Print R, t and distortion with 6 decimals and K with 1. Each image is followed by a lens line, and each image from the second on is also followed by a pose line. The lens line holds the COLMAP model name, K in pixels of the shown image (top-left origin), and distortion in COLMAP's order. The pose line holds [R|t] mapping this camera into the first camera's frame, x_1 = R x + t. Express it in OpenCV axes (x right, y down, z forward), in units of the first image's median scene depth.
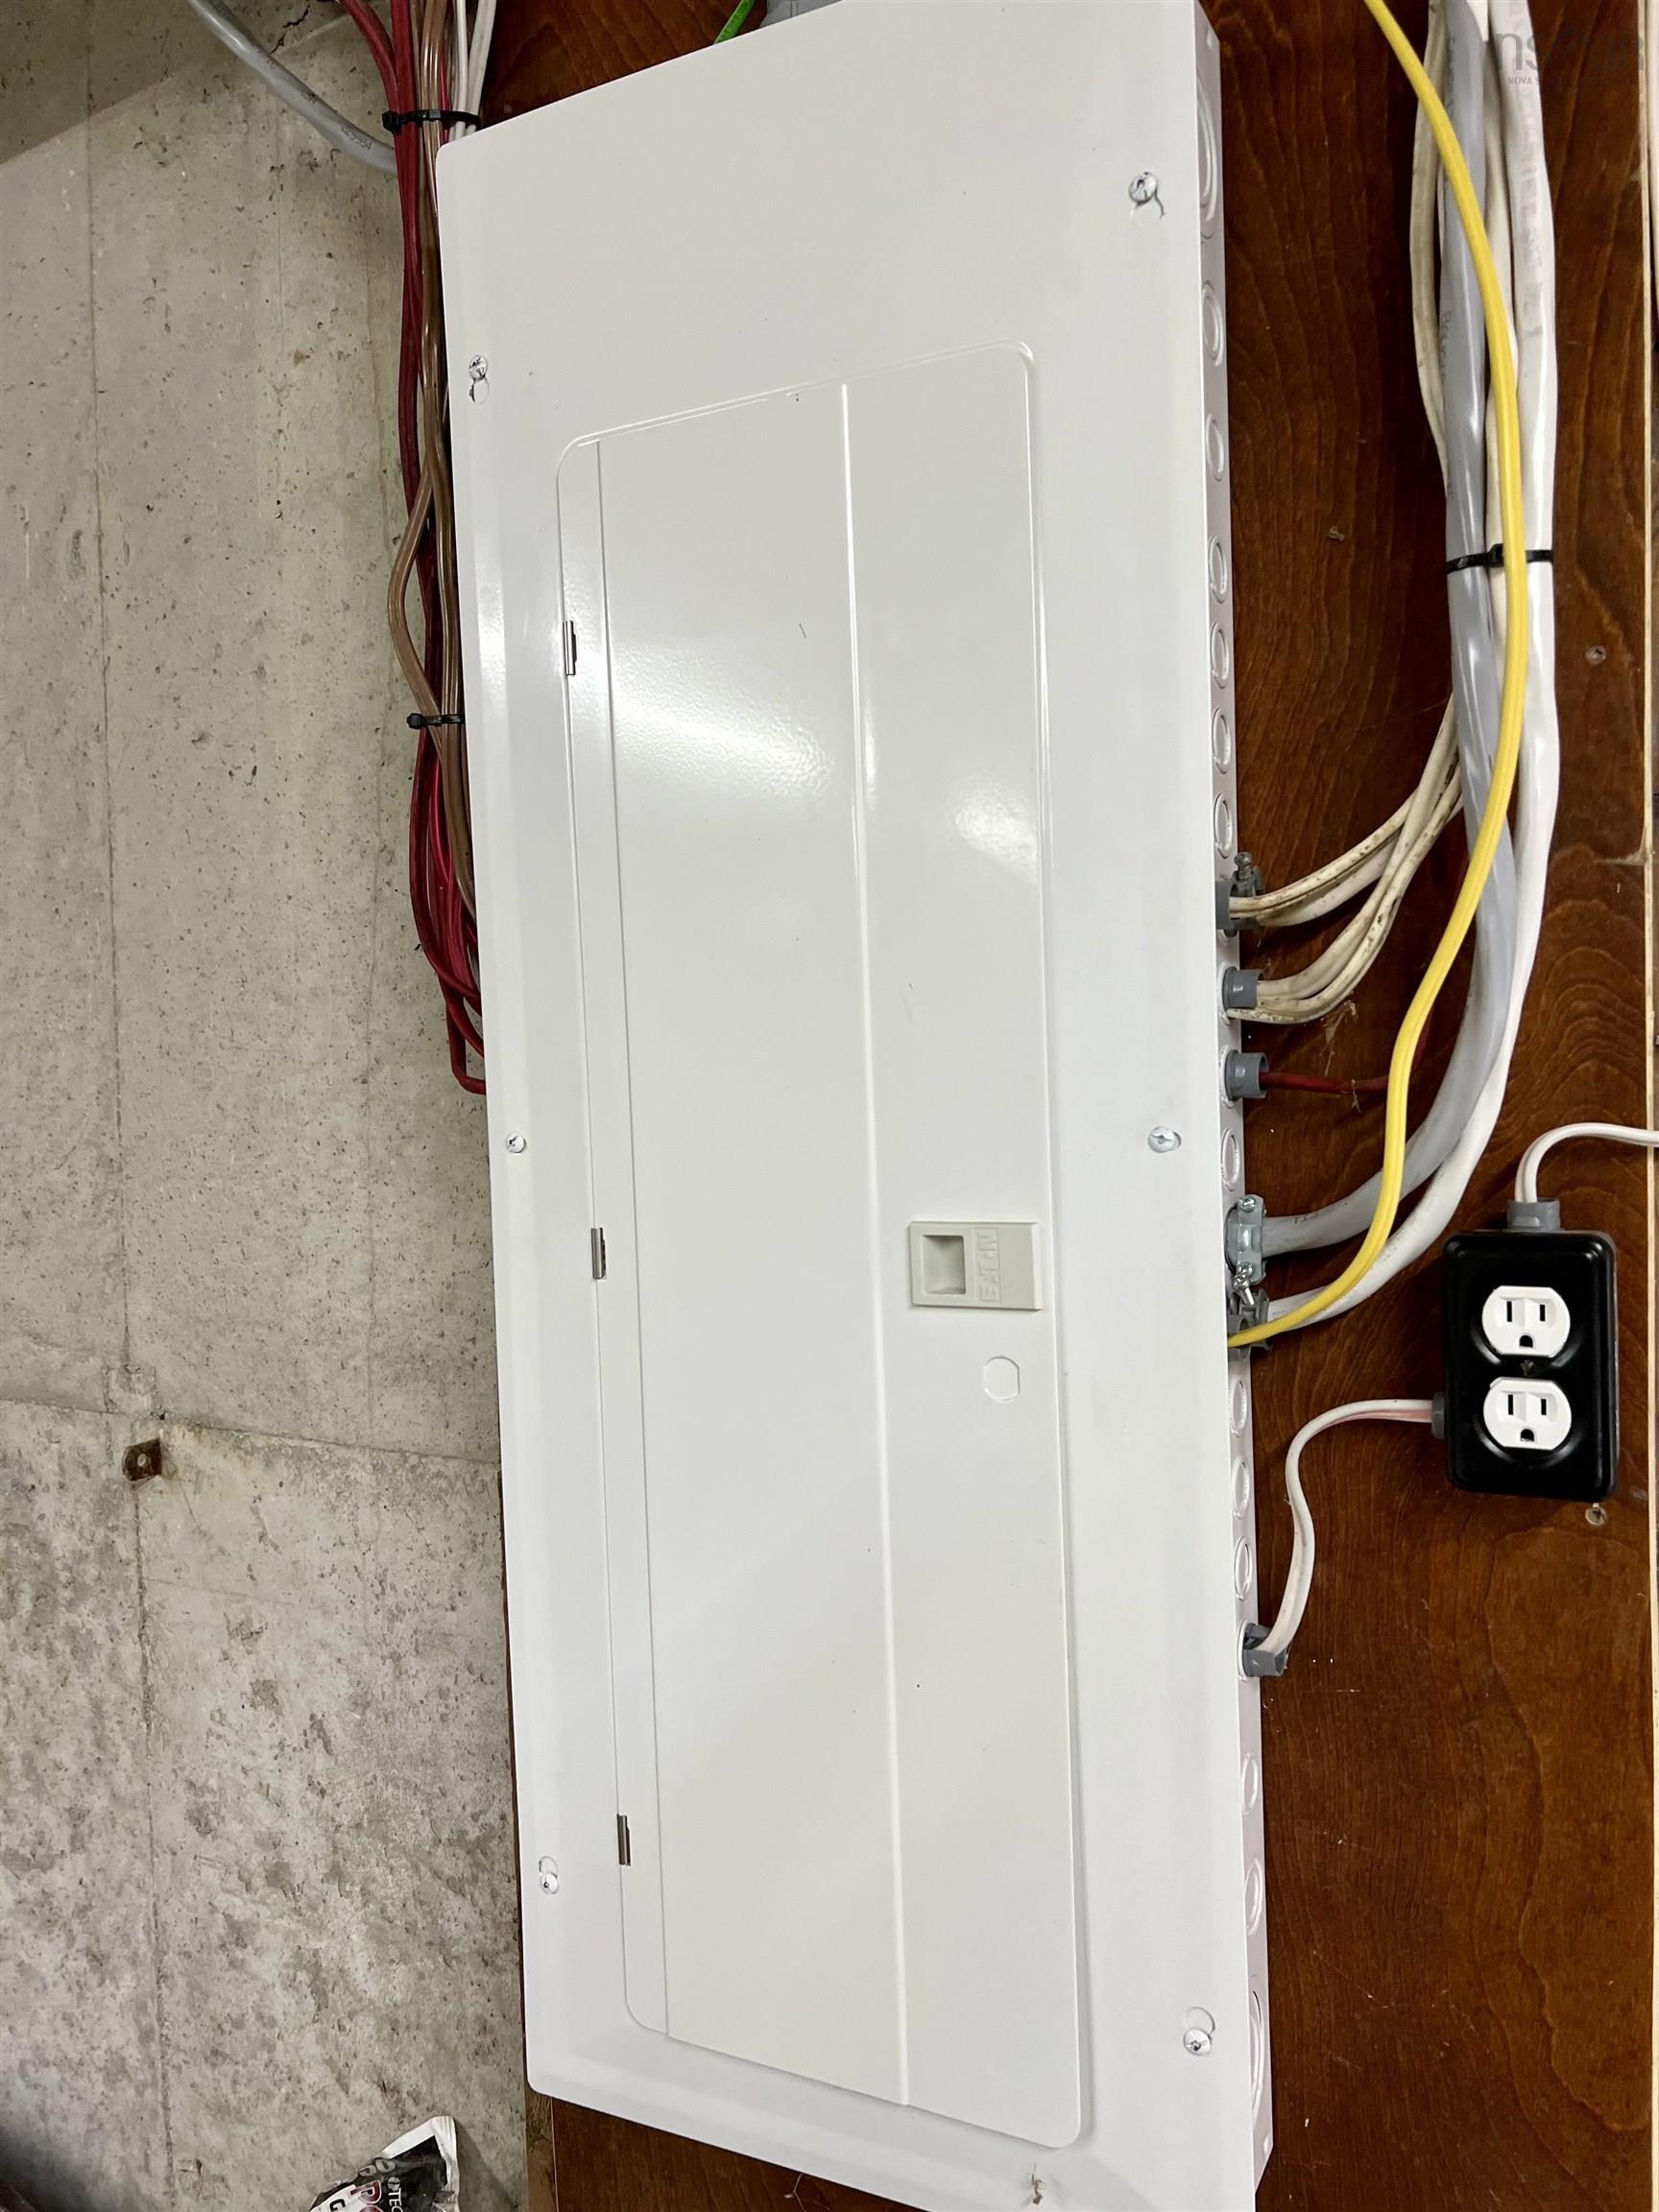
lens RADIAL K [[1660.5, 0, 830.7], [0, 1660.5, 1106.1], [0, 0, 1]] dist [0.057301, -0.068869]
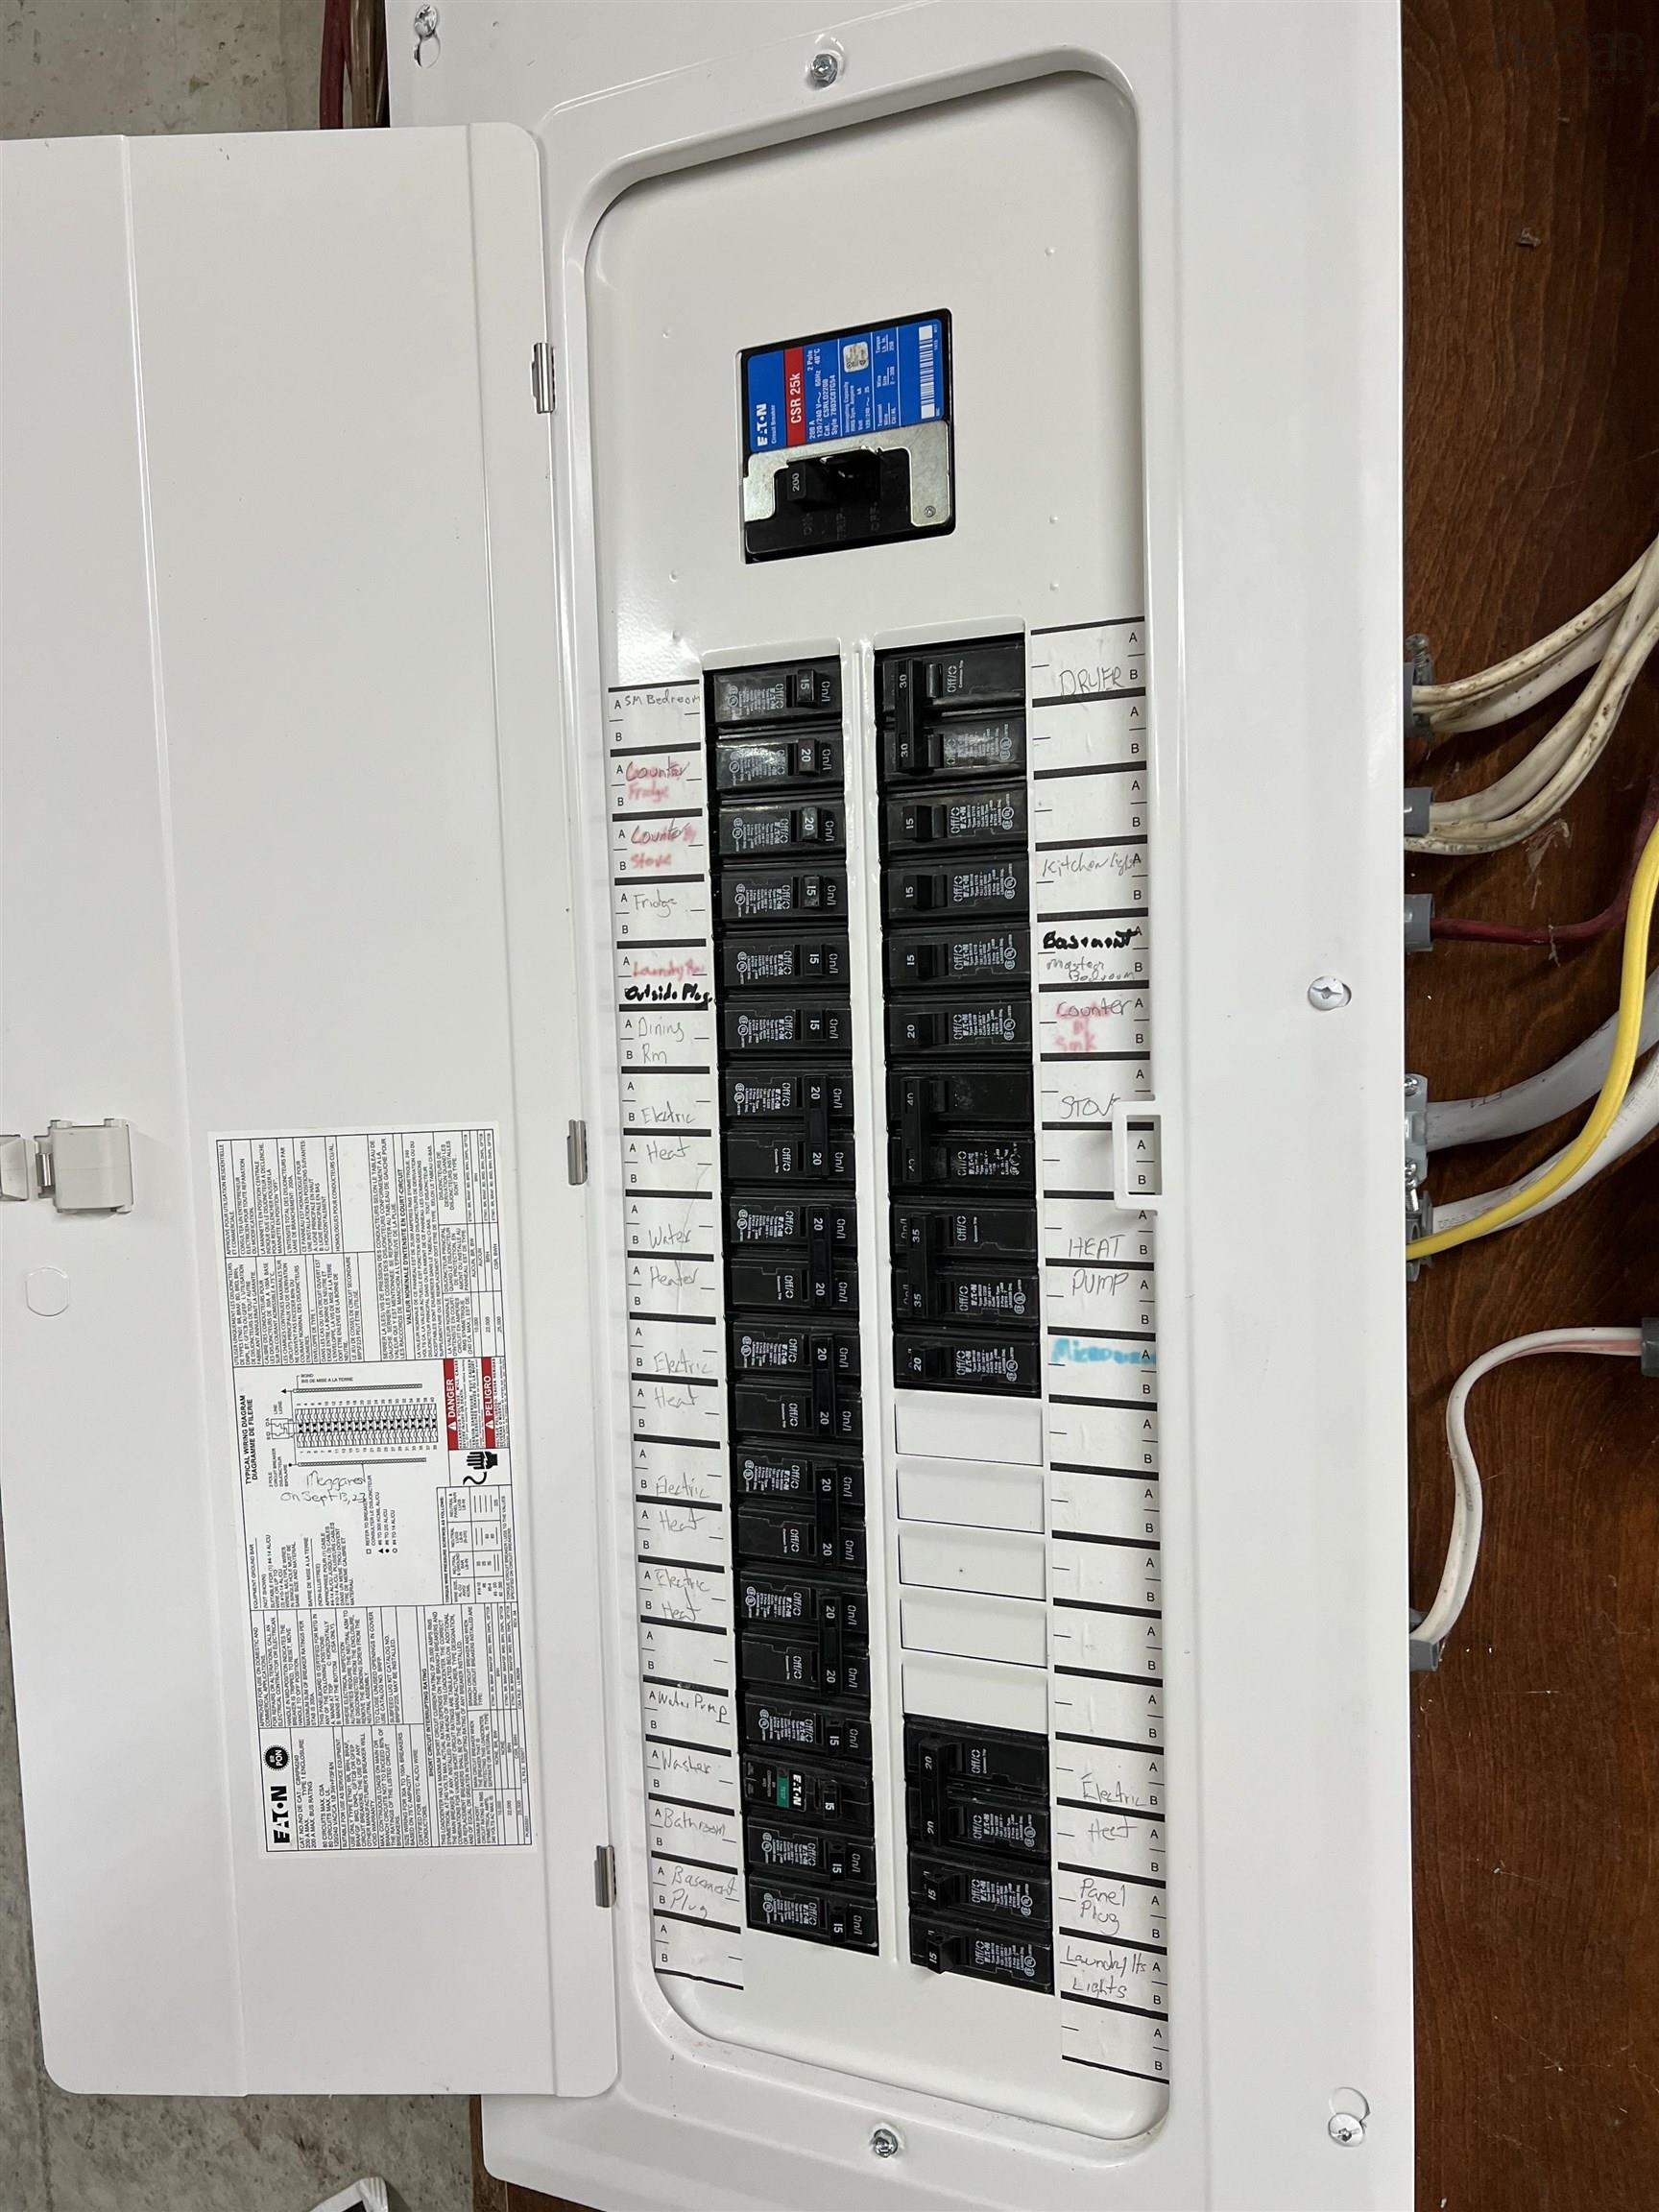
lens RADIAL K [[1660.5, 0, 835.4], [0, 1660.5, 1106.9], [0, 0, 1]] dist [0.057301, -0.068869]
pose [[0.998544, 0.004979, 0.053722, -0.064317], [-0.006170, 0.999738, 0.022020, 0.052287], [-0.053599, -0.022320, 0.998313, 0.213505]]
